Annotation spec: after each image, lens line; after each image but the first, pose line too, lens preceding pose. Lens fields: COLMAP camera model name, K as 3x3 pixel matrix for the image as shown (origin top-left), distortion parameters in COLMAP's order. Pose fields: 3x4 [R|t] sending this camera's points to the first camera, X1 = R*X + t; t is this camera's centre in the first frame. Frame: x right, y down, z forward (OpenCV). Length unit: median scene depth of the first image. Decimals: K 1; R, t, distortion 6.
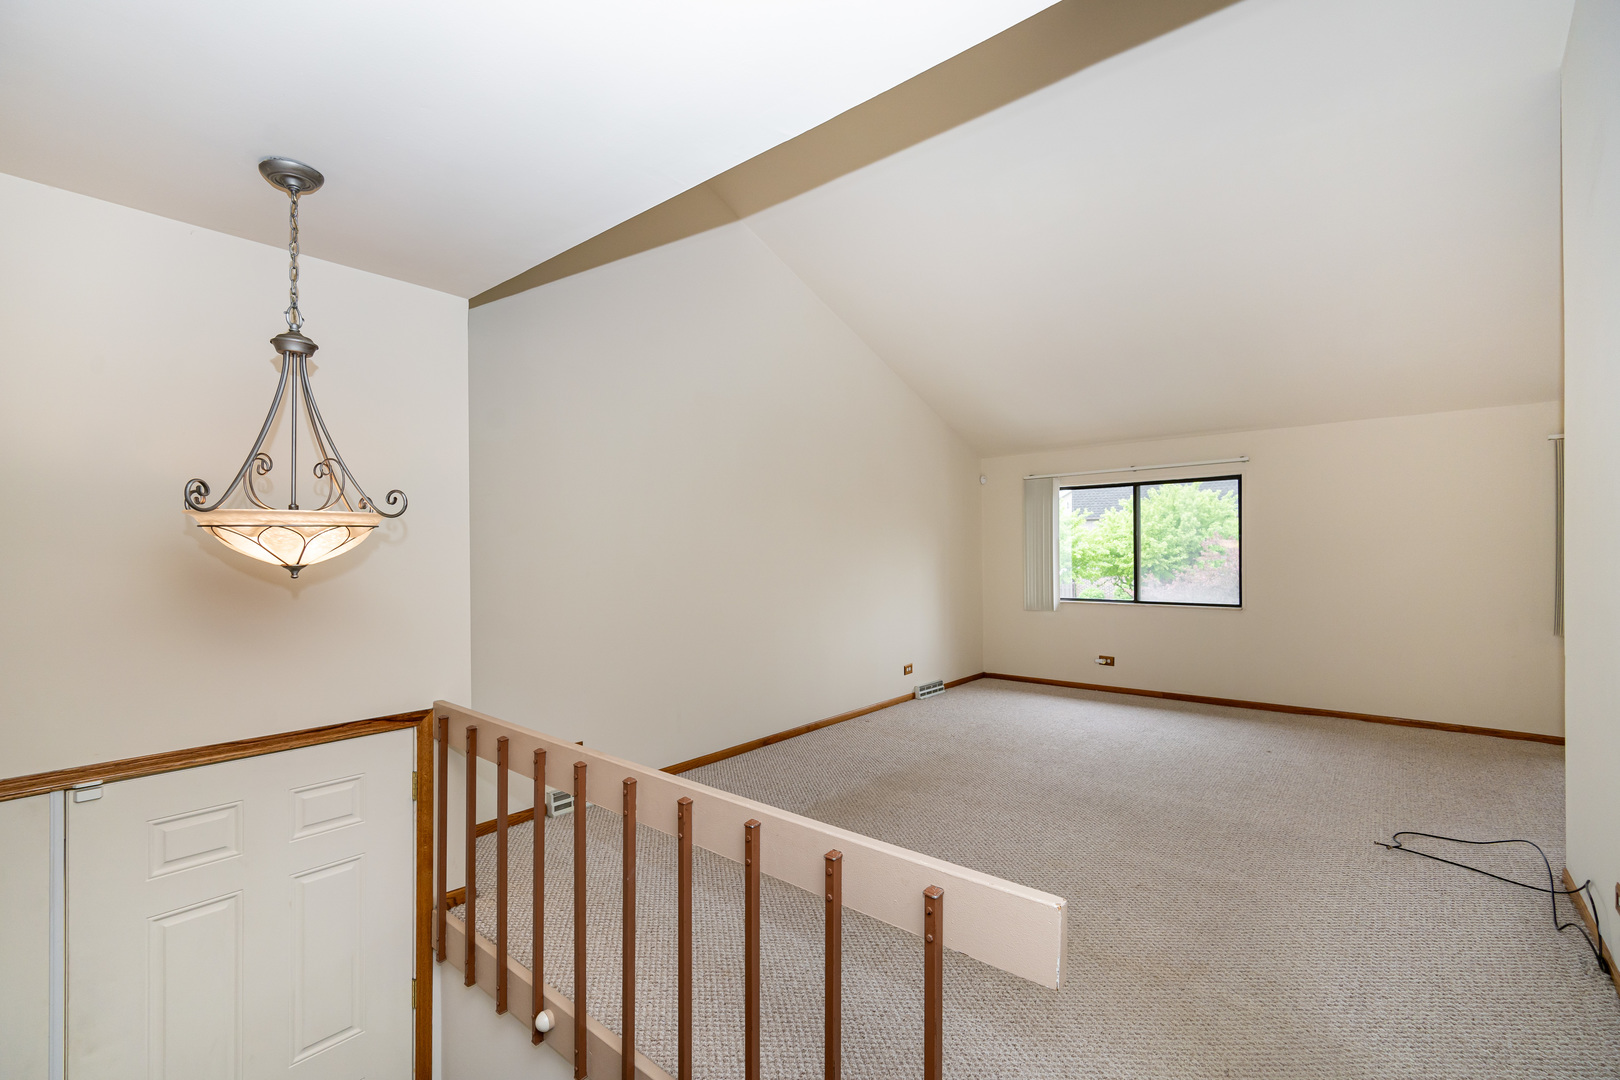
lens RADIAL K [[701.3, 0, 811.0], [0, 701.3, 549.2], [0, 0, 1]] dist [0.001270, -0.000387]
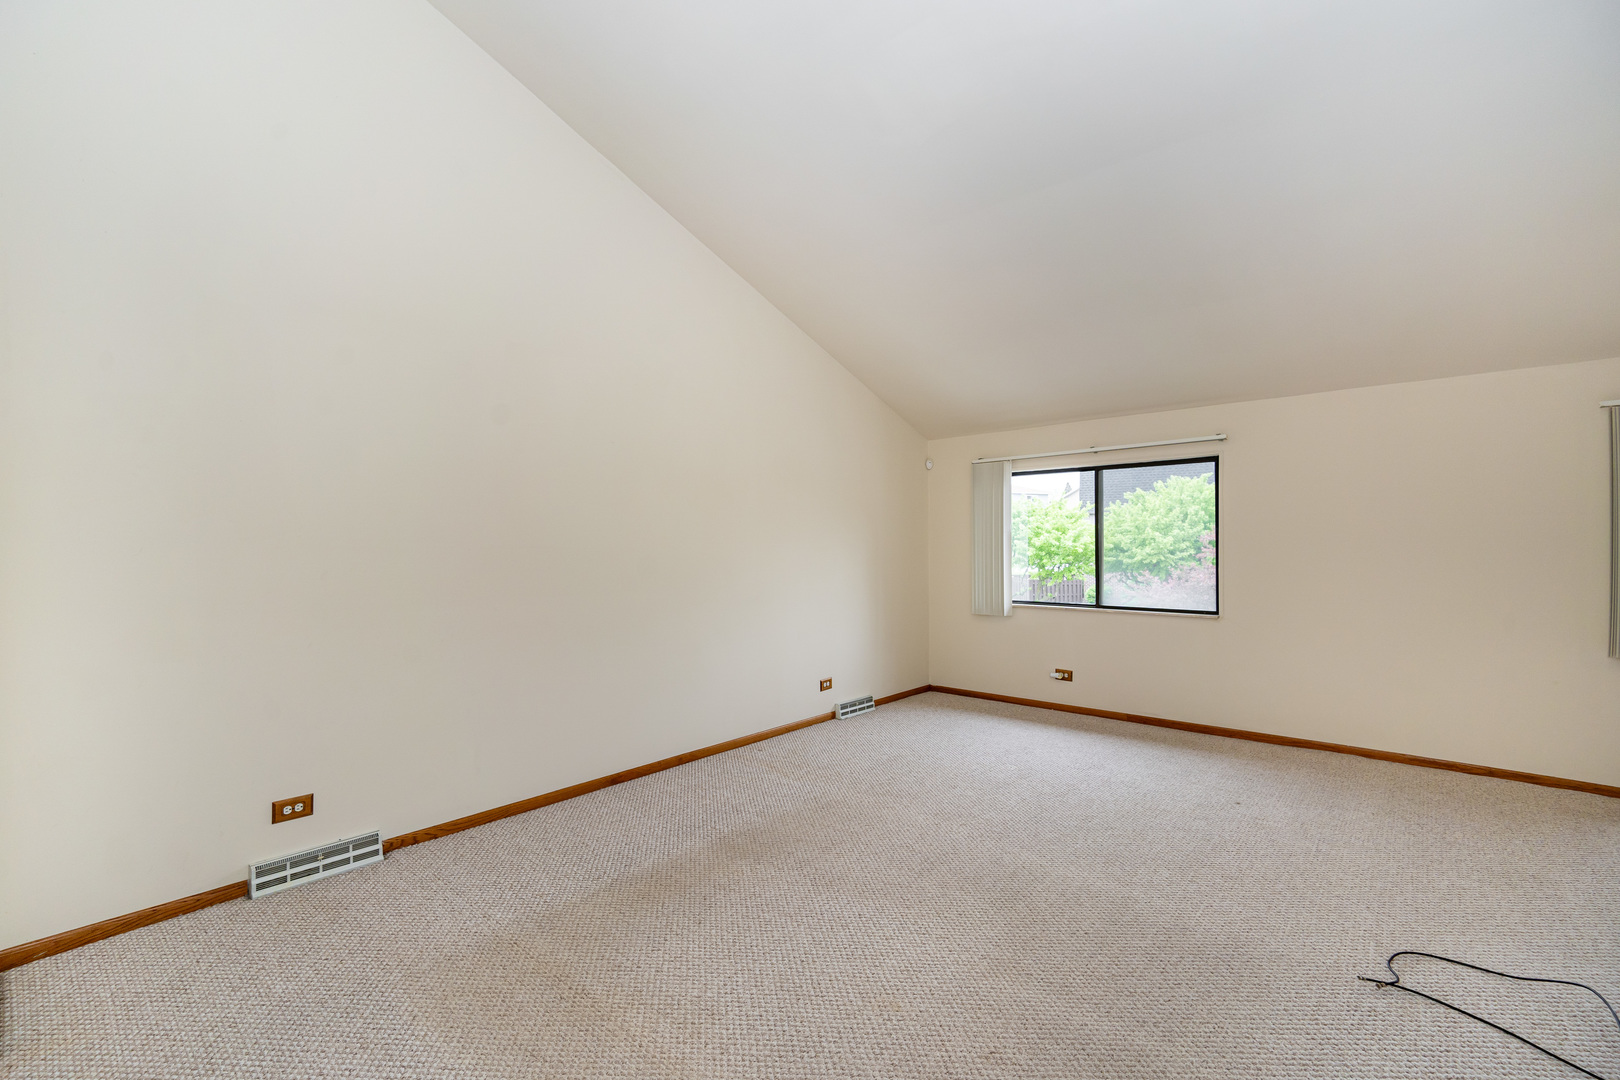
lens RADIAL K [[699.8, 0, 810.0], [0, 699.8, 540.0], [0, 0, 1]] dist [0.000291, 0.000410]
pose [[0.999771, 0.004229, -0.020997, 0.139190], [-0.004308, 0.999984, -0.003715, -0.000906], [0.020981, 0.003805, 0.999773, 0.151117]]
